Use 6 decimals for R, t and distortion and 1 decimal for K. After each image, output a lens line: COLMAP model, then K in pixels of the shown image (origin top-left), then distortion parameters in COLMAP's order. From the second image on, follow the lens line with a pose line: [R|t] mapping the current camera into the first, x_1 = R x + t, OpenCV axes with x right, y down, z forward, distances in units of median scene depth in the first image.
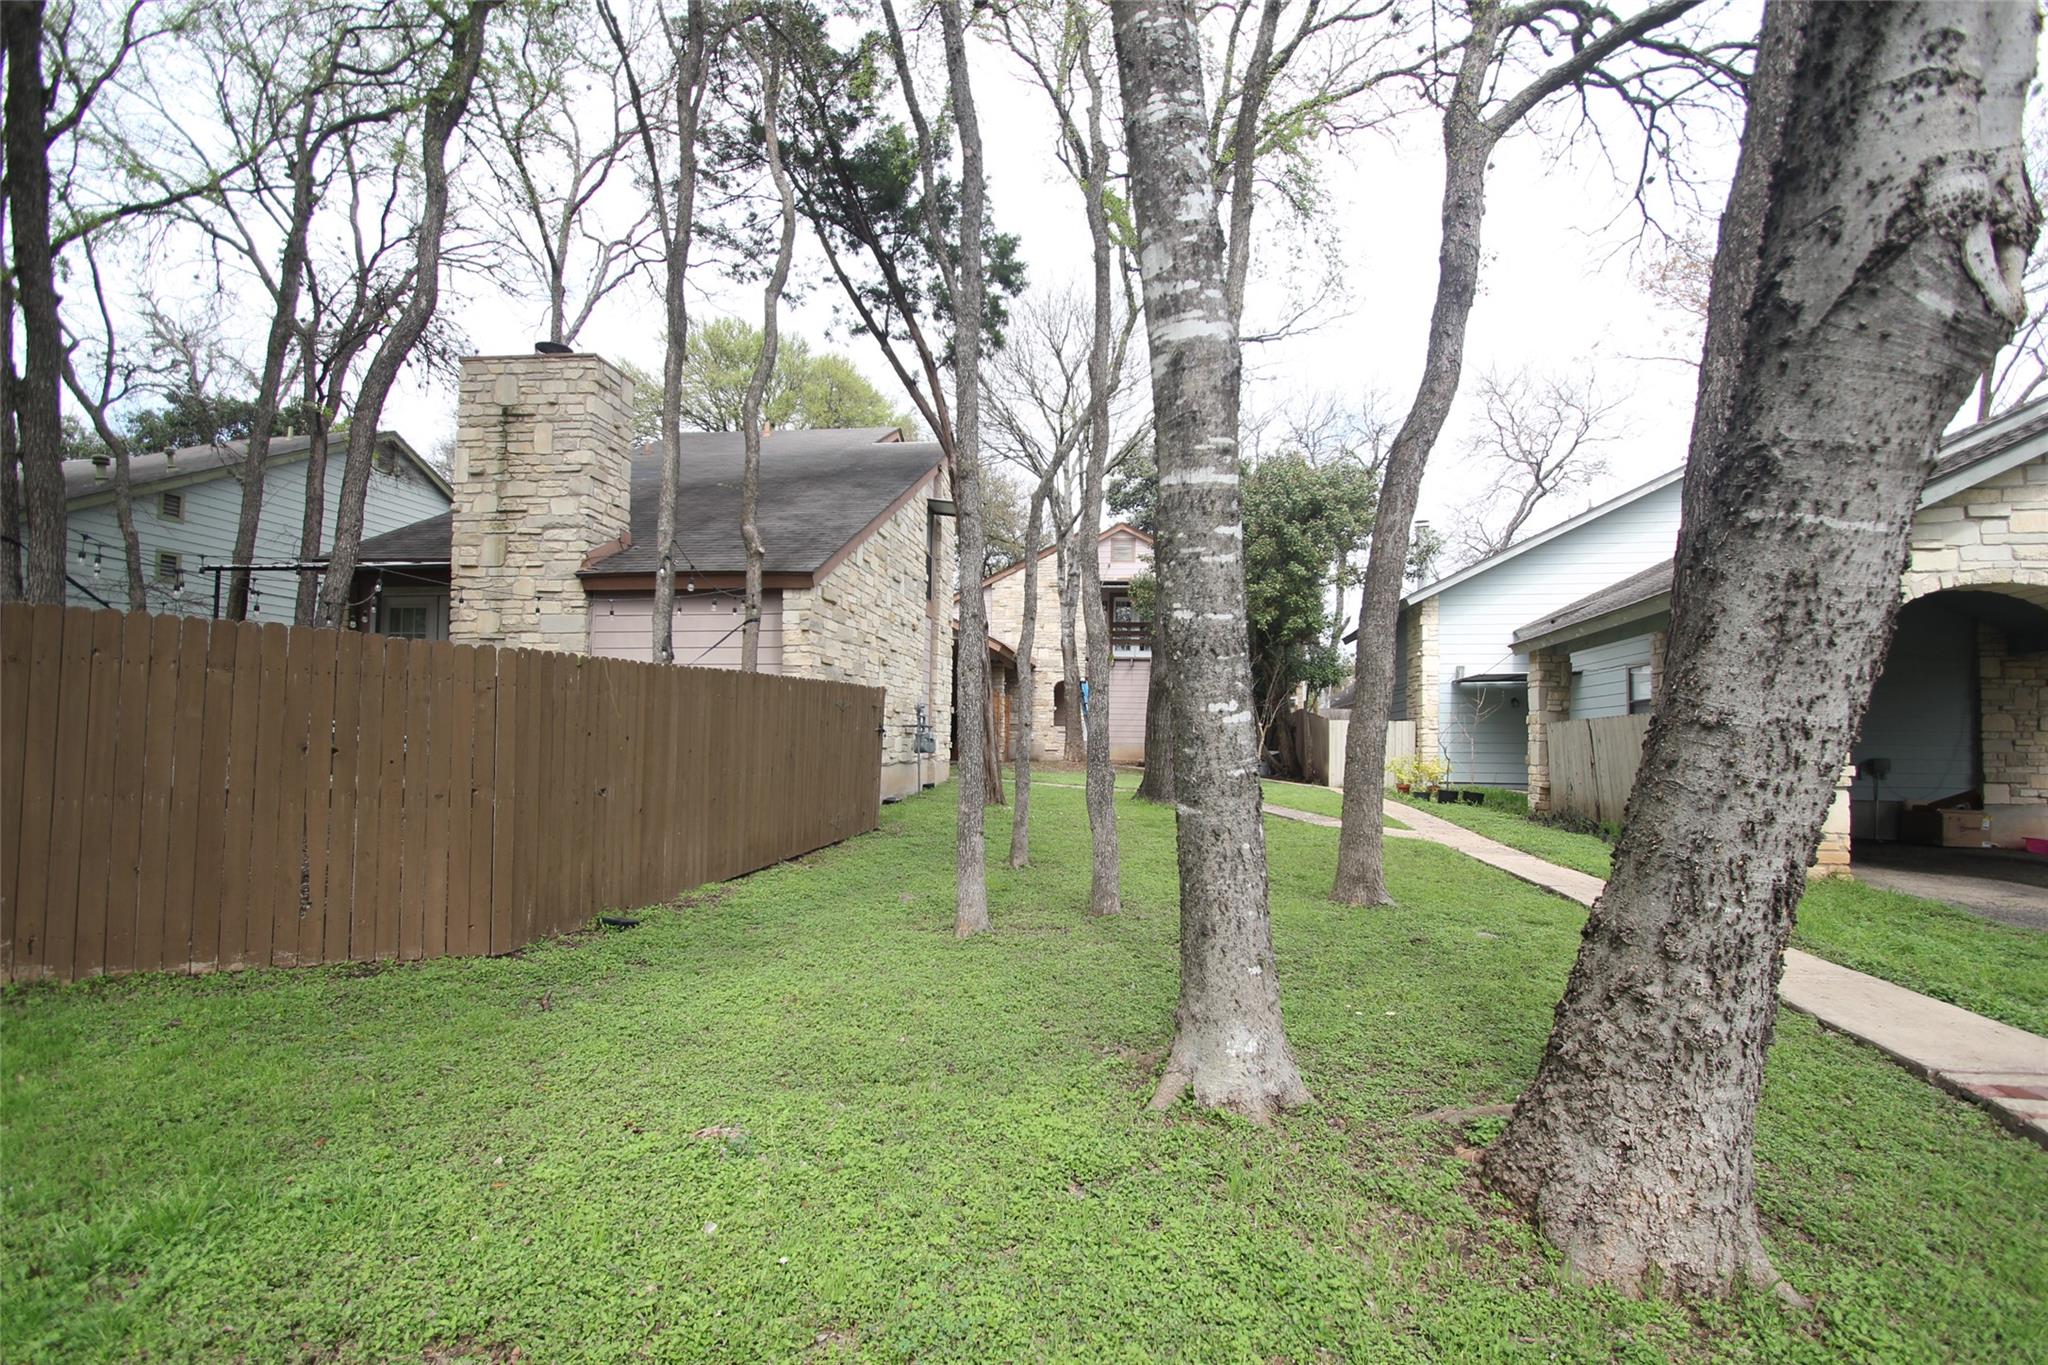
lens RADIAL K [[968.3, 0, 1027.6], [0, 968.3, 708.1], [0, 0, 1]] dist [0.014827, -0.018586]
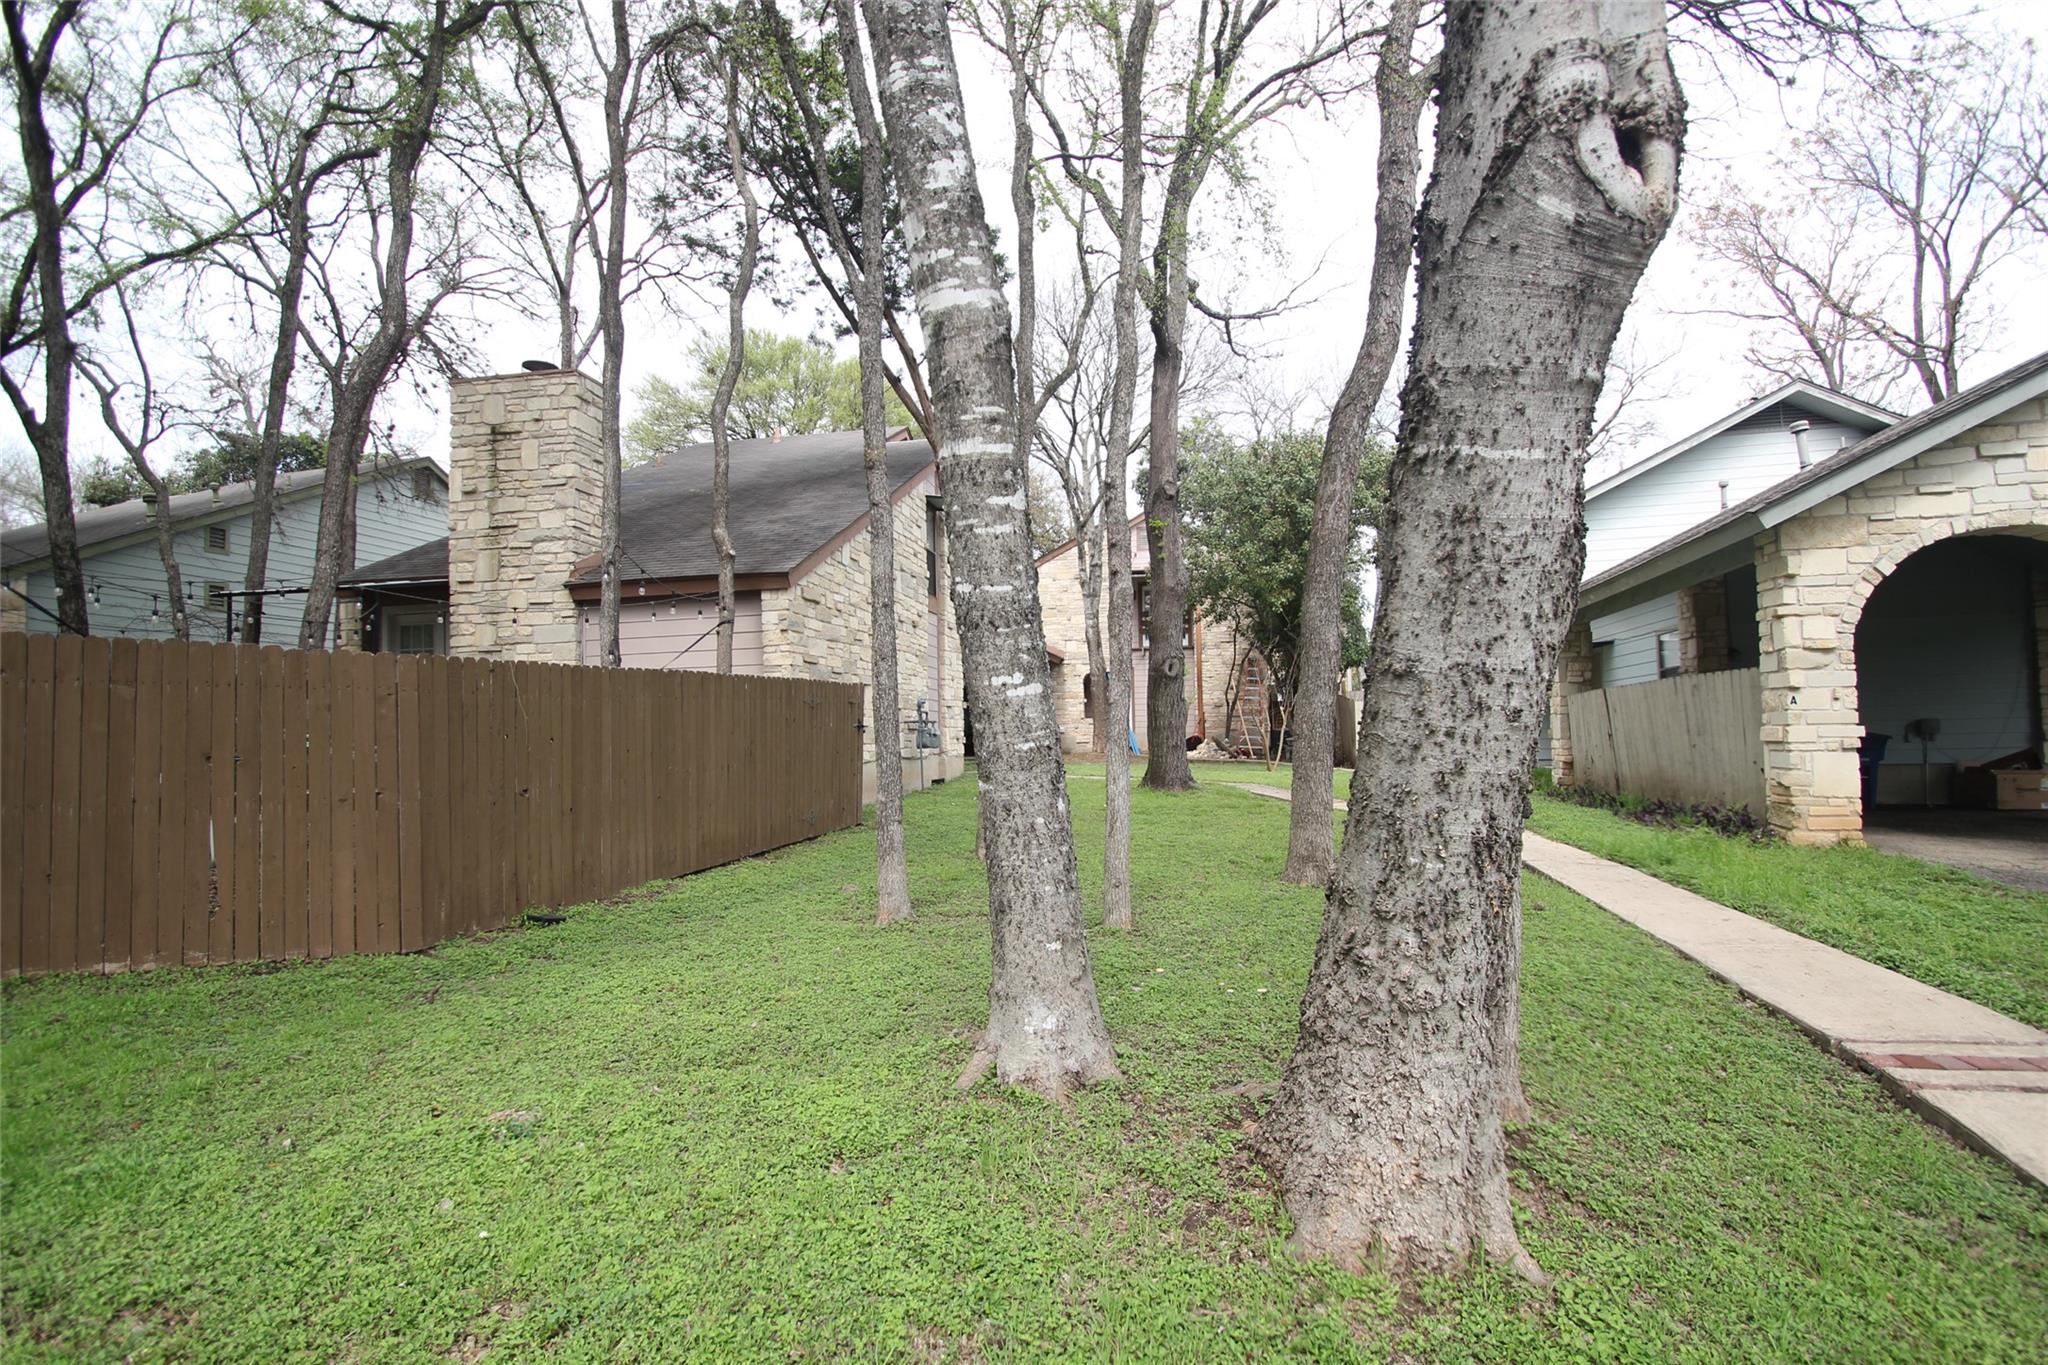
lens RADIAL K [[968.3, 0, 1027.6], [0, 968.3, 708.1], [0, 0, 1]] dist [0.014827, -0.018586]
pose [[0.997455, -0.037327, -0.060752, 0.251589], [0.037594, 0.999288, 0.003249, 0.022410], [0.060588, -0.005525, 0.998148, 0.014326]]
